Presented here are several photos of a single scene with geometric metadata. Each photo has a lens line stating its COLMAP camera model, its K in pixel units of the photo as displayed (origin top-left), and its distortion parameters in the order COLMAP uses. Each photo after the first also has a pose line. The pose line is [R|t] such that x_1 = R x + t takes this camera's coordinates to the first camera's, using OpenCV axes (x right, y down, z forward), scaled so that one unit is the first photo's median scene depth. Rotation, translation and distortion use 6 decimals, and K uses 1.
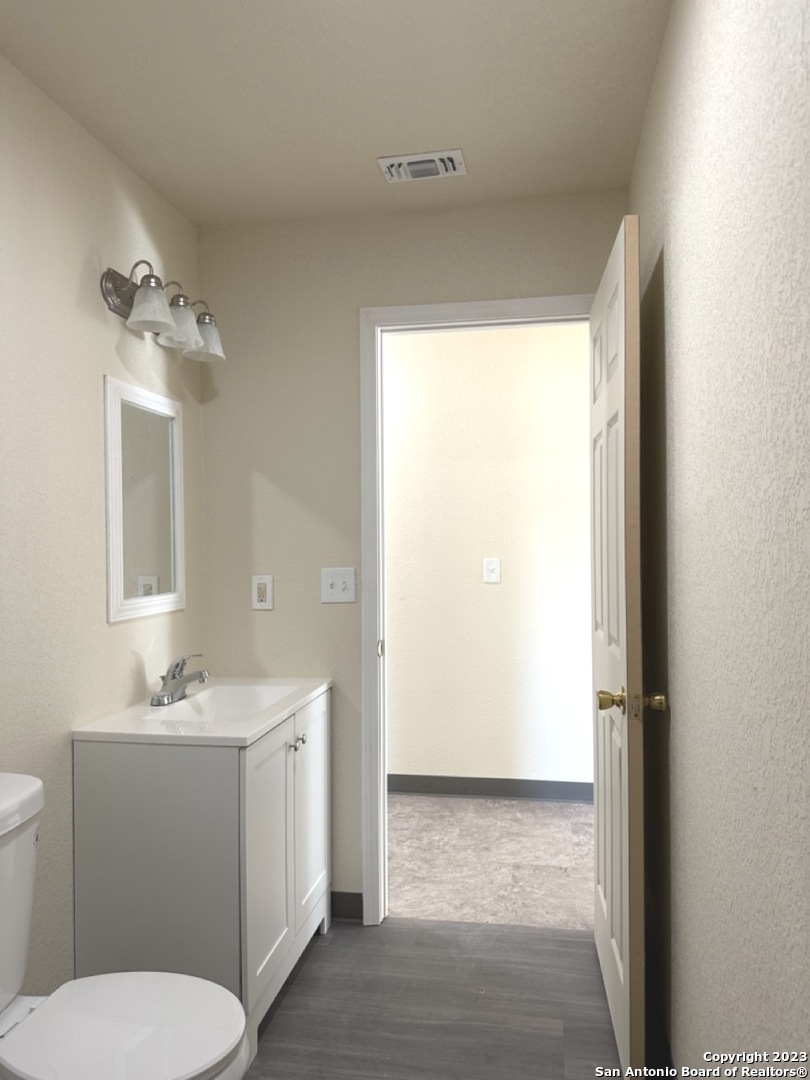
lens RADIAL K [[763.6, 0, 405.0], [0, 763.6, 540.0], [0, 0, 1]] dist [0.036281, -0.043275]
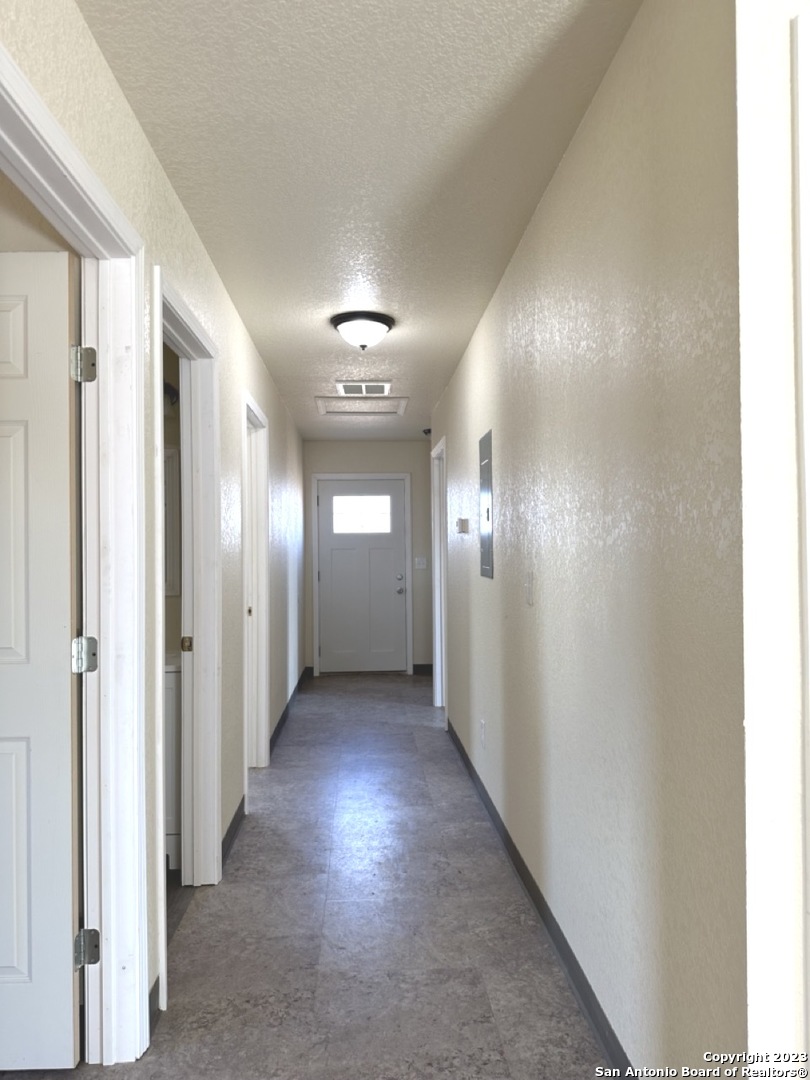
lens RADIAL K [[763.6, 0, 405.0], [0, 763.6, 540.0], [0, 0, 1]] dist [0.036281, -0.043275]
pose [[0.238526, -0.006570, -0.971114, 0.846556], [0.004448, 0.999974, -0.005673, -0.001635], [0.971126, -0.002966, 0.238549, 0.772491]]
